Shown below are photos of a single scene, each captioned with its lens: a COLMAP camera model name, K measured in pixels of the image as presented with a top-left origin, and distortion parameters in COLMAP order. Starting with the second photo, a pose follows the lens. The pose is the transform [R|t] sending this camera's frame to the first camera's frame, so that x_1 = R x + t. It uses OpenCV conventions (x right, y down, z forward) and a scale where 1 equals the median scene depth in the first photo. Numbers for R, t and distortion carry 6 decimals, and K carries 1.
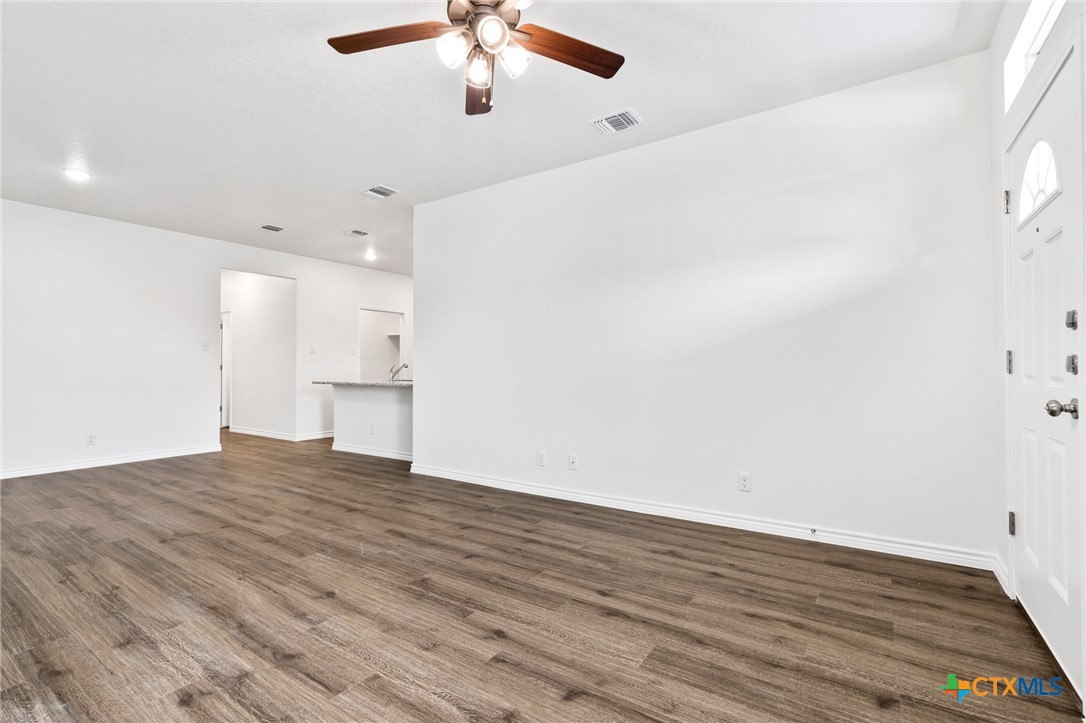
lens RADIAL K [[503.0, 0, 524.9], [0, 503.0, 362.7], [0, 0, 1]] dist [-0.003072, 0.000474]
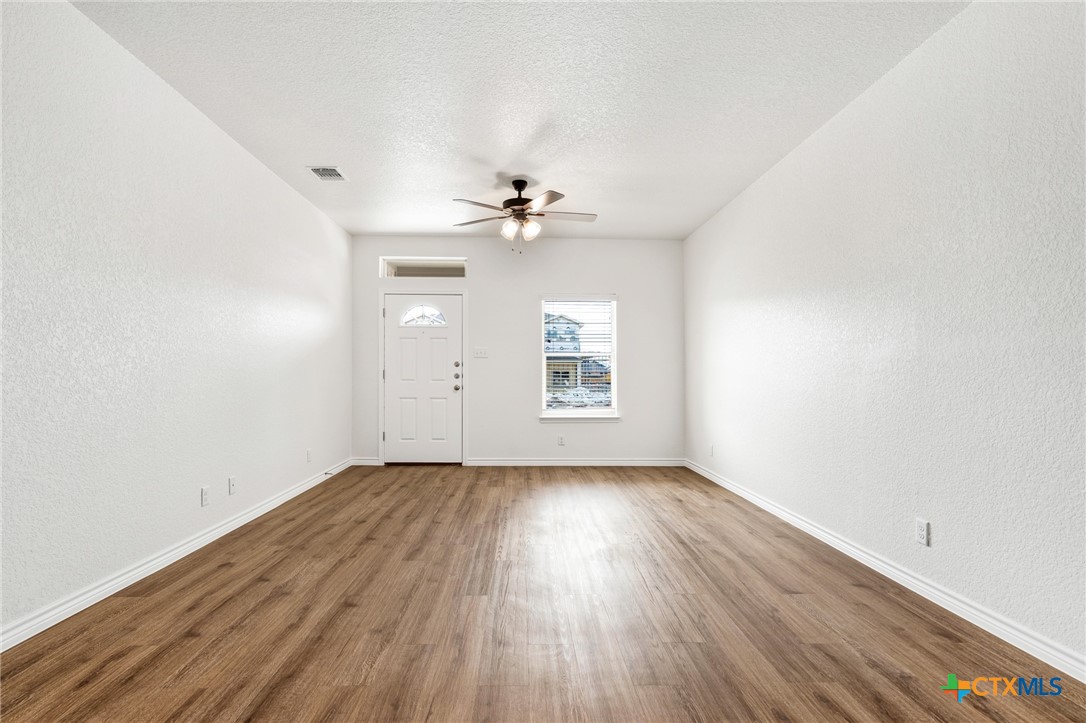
lens RADIAL K [[514.7, 0, 539.5], [0, 514.7, 365.6], [0, 0, 1]] dist [-0.004788, -0.000734]
pose [[-0.607725, 0.015131, 0.794003, -1.114892], [-0.013276, 0.999485, -0.029208, 0.014448], [-0.794037, -0.028292, -0.607211, 1.348957]]
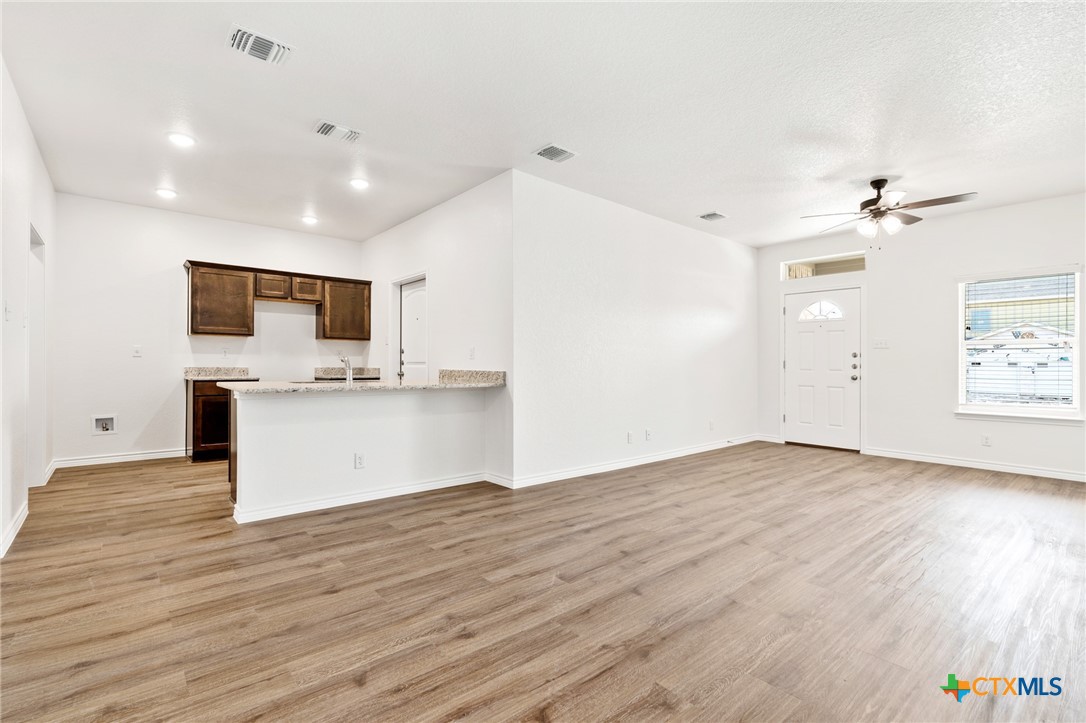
lens RADIAL K [[503.3, 0, 538.2], [0, 503.3, 360.2], [0, 0, 1]] dist [-0.005156, 0.000097]
pose [[0.245370, 0.009621, 0.969382, -1.567643], [-0.019852, 0.999791, -0.004898, 0.010877], [-0.969226, -0.018043, 0.245509, 1.148606]]
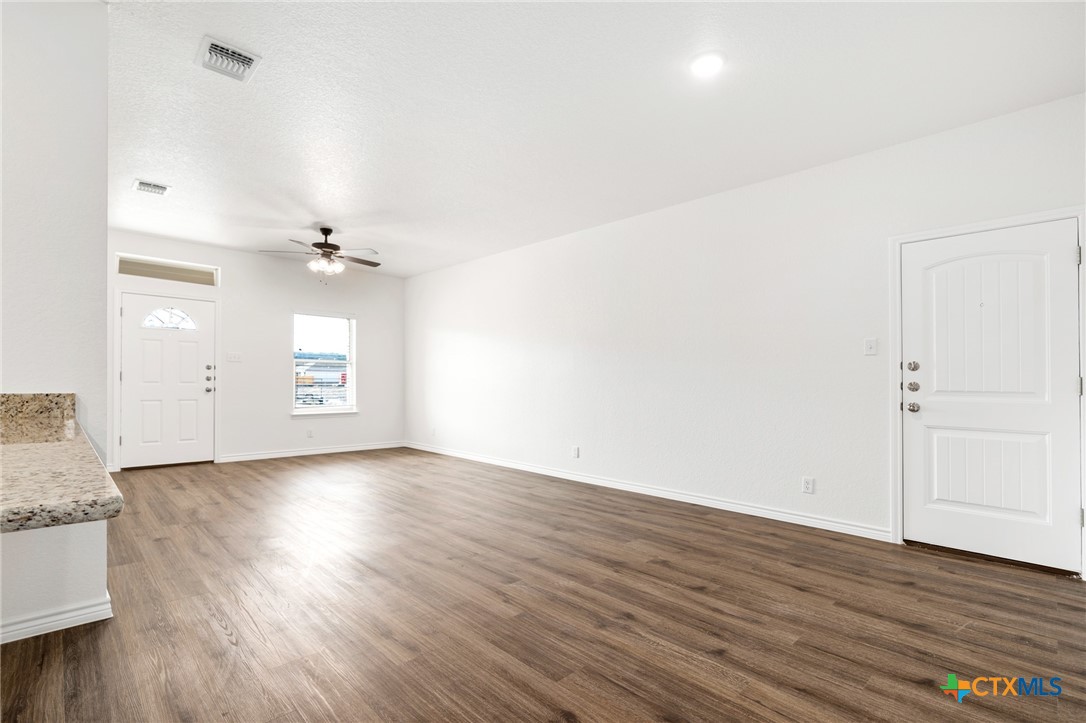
lens RADIAL K [[503.0, 0, 524.9], [0, 503.0, 362.7], [0, 0, 1]] dist [-0.003072, 0.000474]
pose [[-0.981175, -0.002022, 0.193112, -1.008898], [-0.011535, 0.998773, -0.048152, 0.019612], [-0.192778, -0.049473, -0.979994, 2.086843]]
